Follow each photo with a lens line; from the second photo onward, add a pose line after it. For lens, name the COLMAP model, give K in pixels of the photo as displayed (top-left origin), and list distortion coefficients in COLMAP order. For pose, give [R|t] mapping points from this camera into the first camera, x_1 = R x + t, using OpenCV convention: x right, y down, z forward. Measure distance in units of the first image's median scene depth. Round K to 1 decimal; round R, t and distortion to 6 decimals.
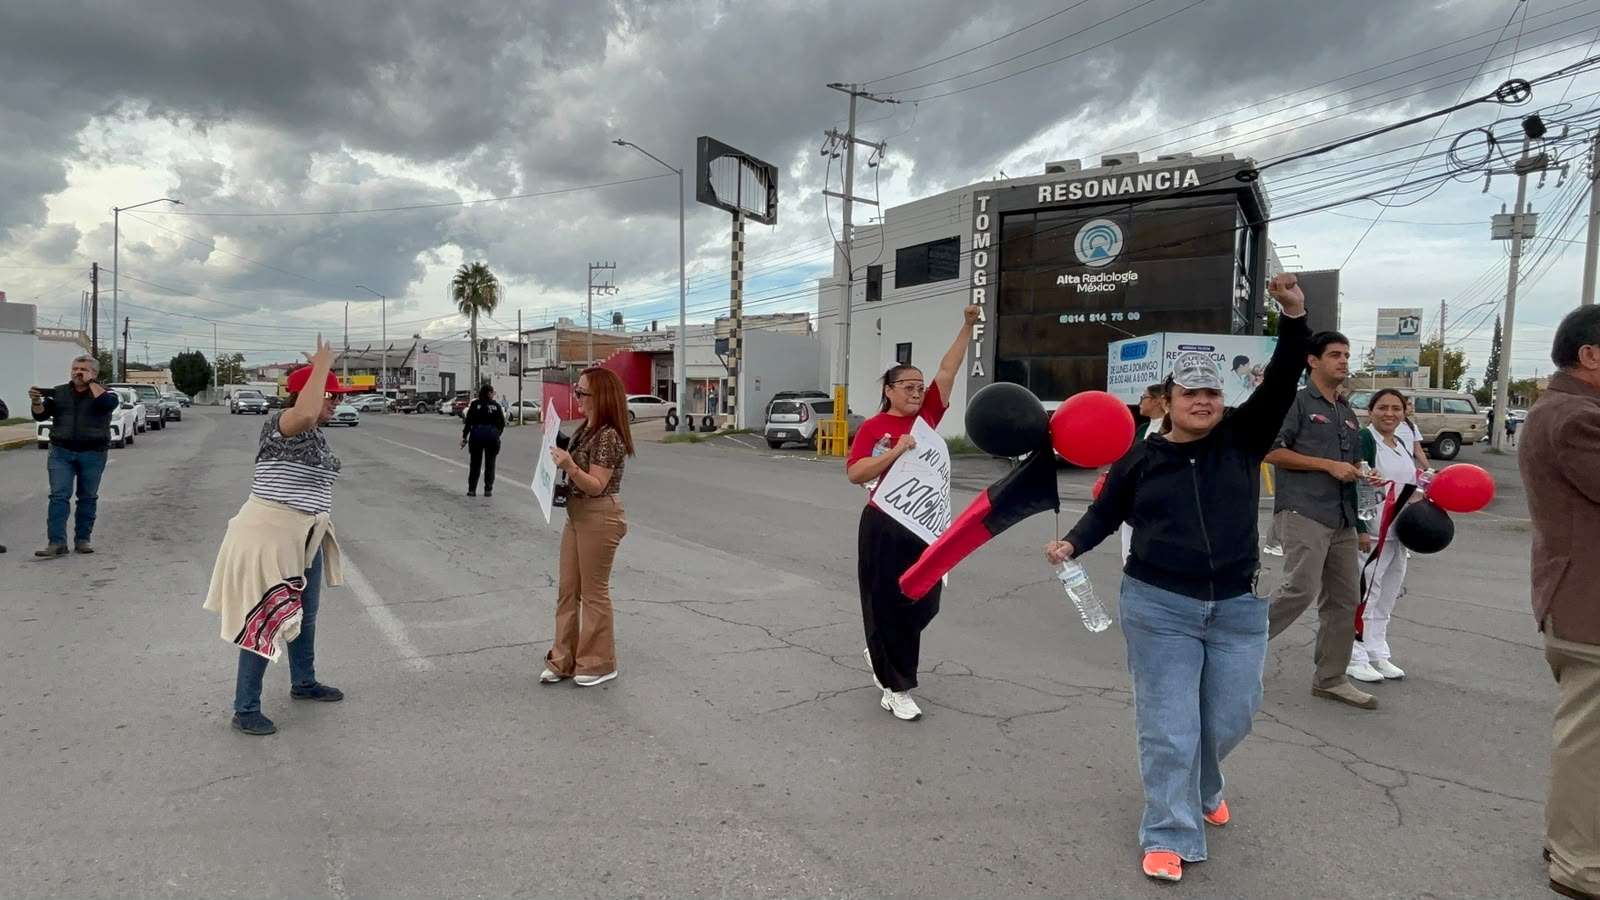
lens RADIAL K [[894.1, 0, 795.8], [0, 894.1, 455.1], [0, 0, 1]] dist [0.007355, -0.016190]
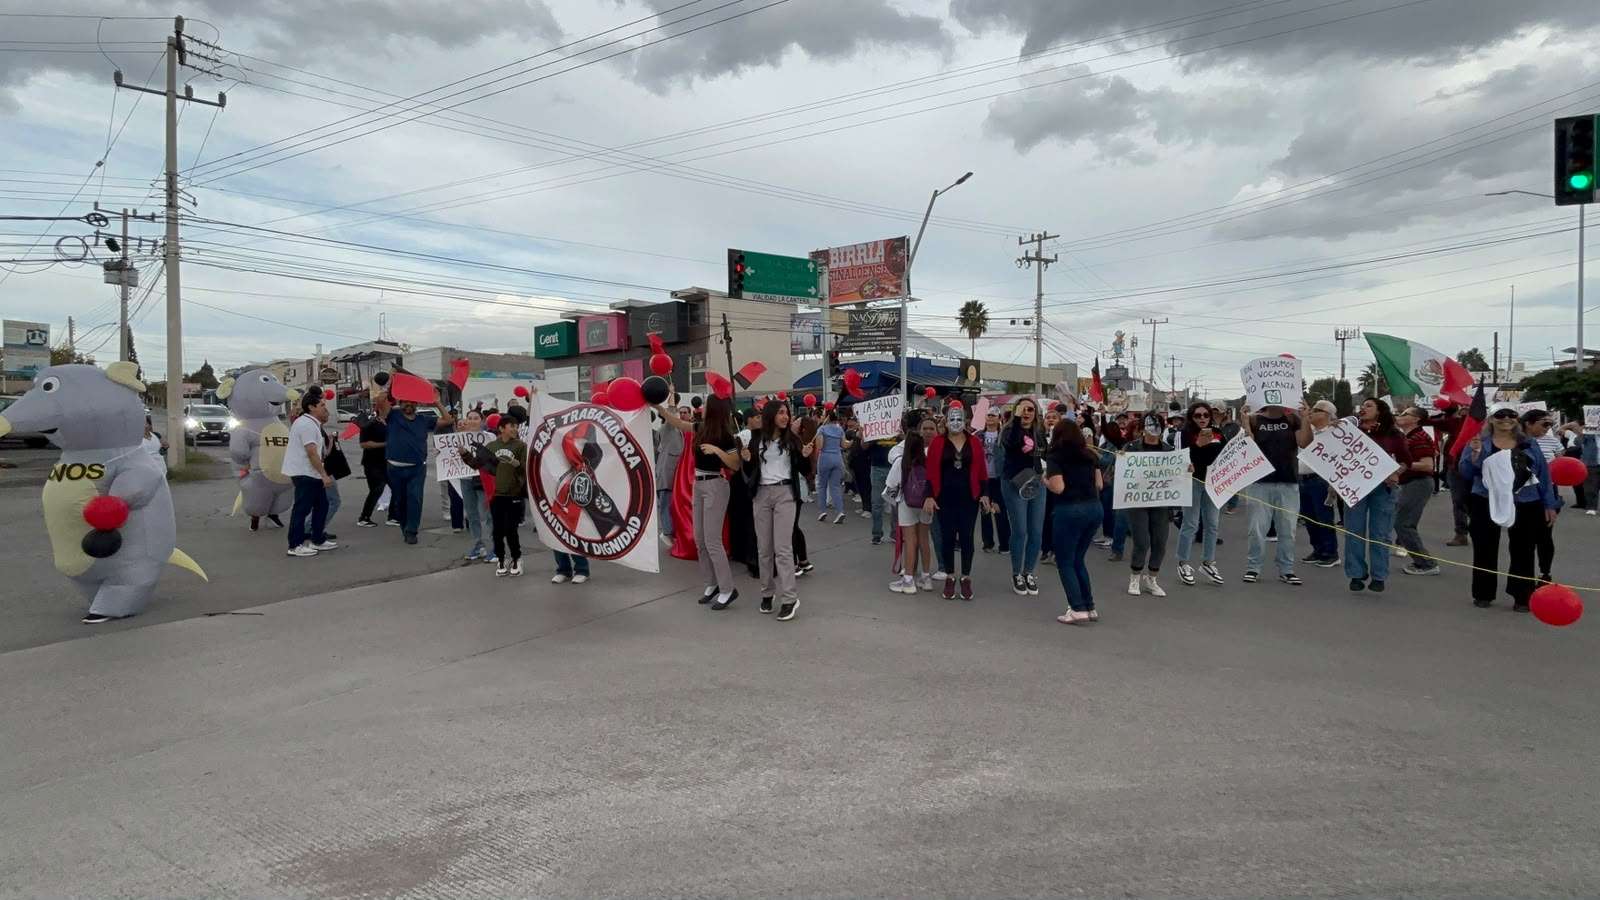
lens RADIAL K [[743.4, 0, 798.6], [0, 743.4, 446.6], [0, 0, 1]] dist [0.028001, -0.021786]
pose [[0.175590, -0.054242, 0.982968, -0.192686], [0.047539, 0.997783, 0.046567, 0.002172], [-0.983315, 0.038553, 0.177779, -0.265634]]
